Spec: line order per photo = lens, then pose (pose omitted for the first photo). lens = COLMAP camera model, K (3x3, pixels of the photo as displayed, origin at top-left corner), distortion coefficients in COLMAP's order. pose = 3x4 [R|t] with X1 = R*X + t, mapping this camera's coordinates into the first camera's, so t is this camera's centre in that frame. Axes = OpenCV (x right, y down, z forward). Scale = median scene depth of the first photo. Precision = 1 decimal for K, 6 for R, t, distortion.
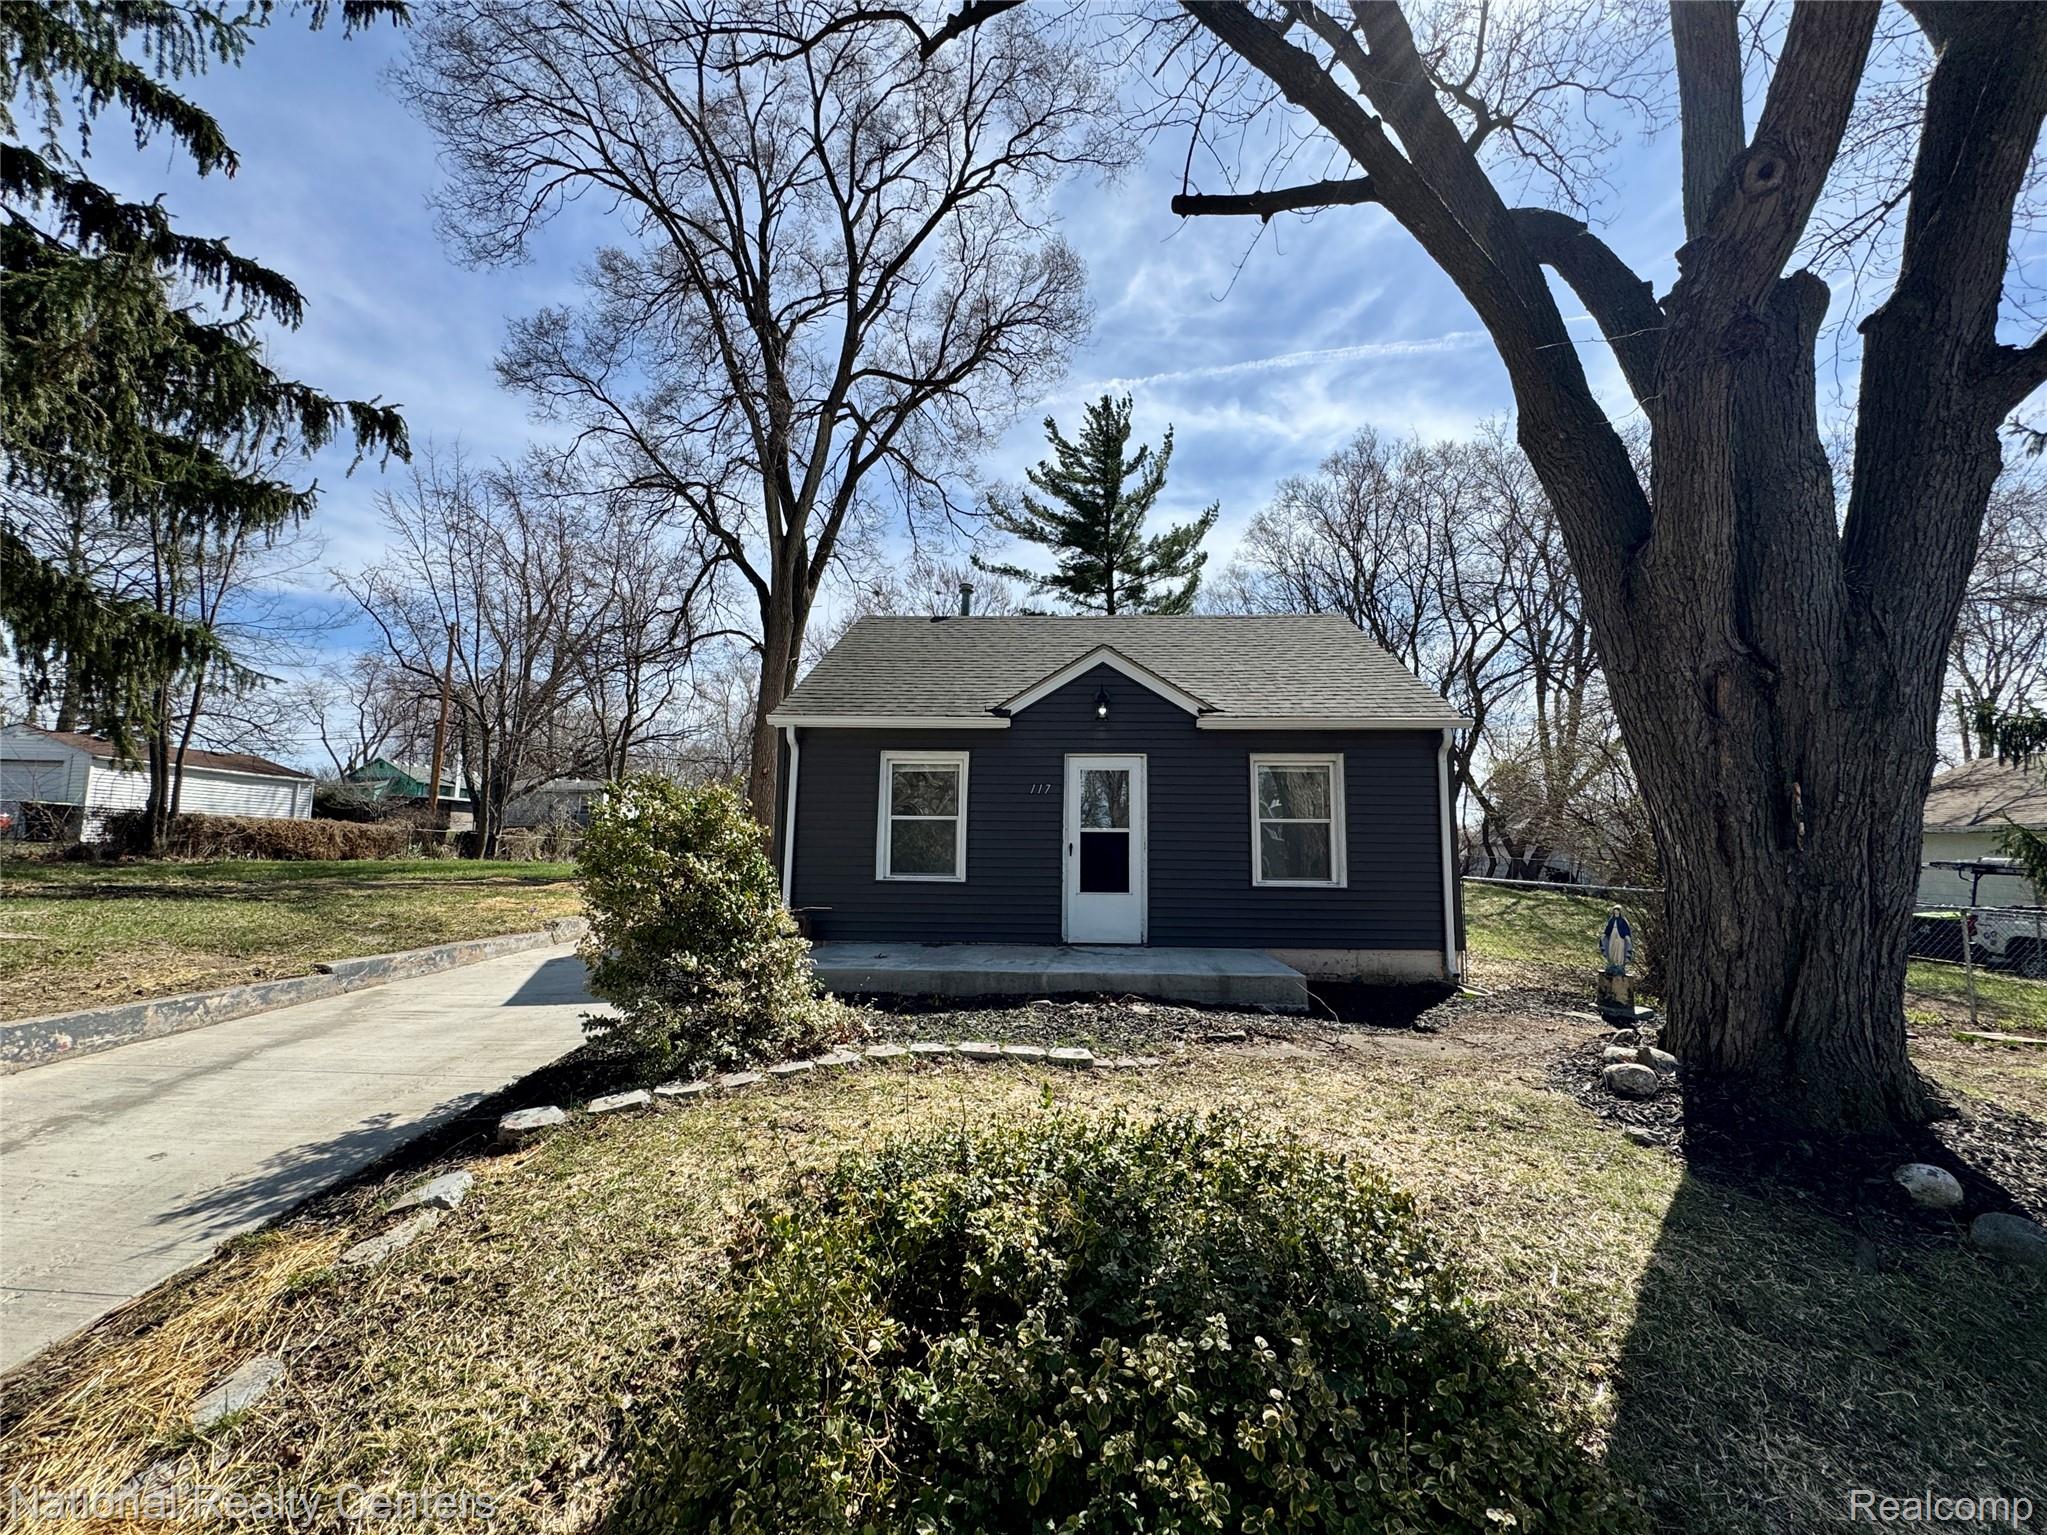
lens RADIAL K [[832.6, 0, 1038.0], [0, 832.6, 767.0], [0, 0, 1]] dist [-0.011222, 0.000060]
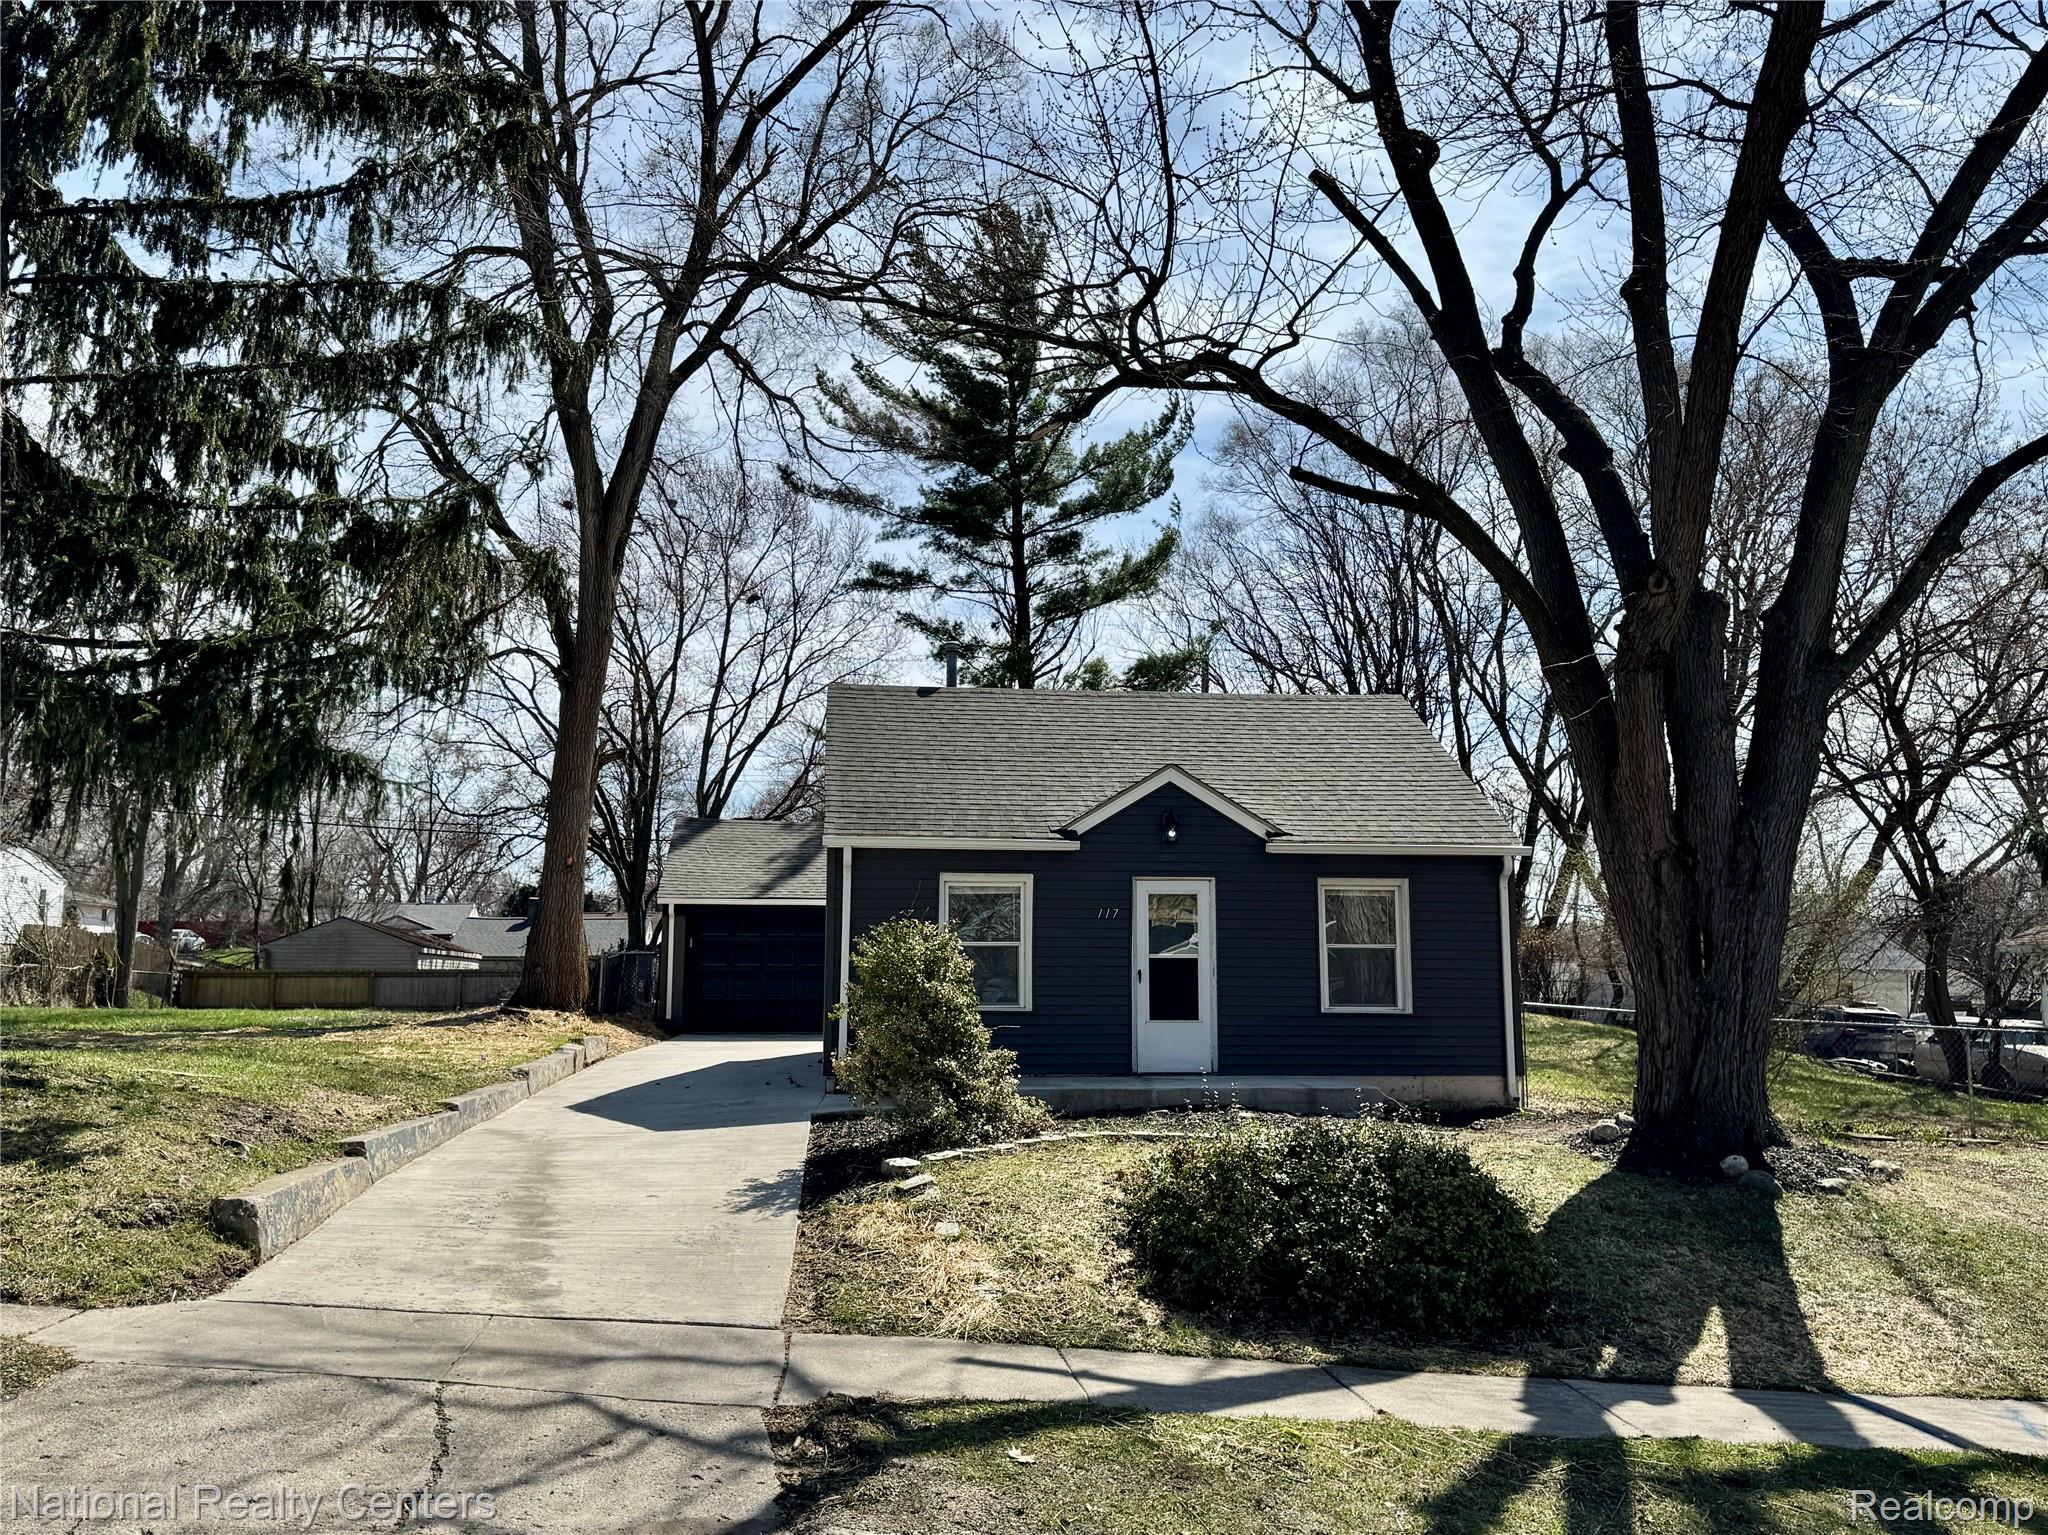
lens RADIAL K [[1719.4, 0, 1023.6], [0, 1719.4, 699.7], [0, 0, 1]] dist [0.004656, 0.001014]
pose [[0.989898, 0.018259, 0.140601, -0.382594], [-0.009794, 0.998110, -0.060667, -0.100197], [-0.141443, 0.058677, 0.988206, -0.985178]]
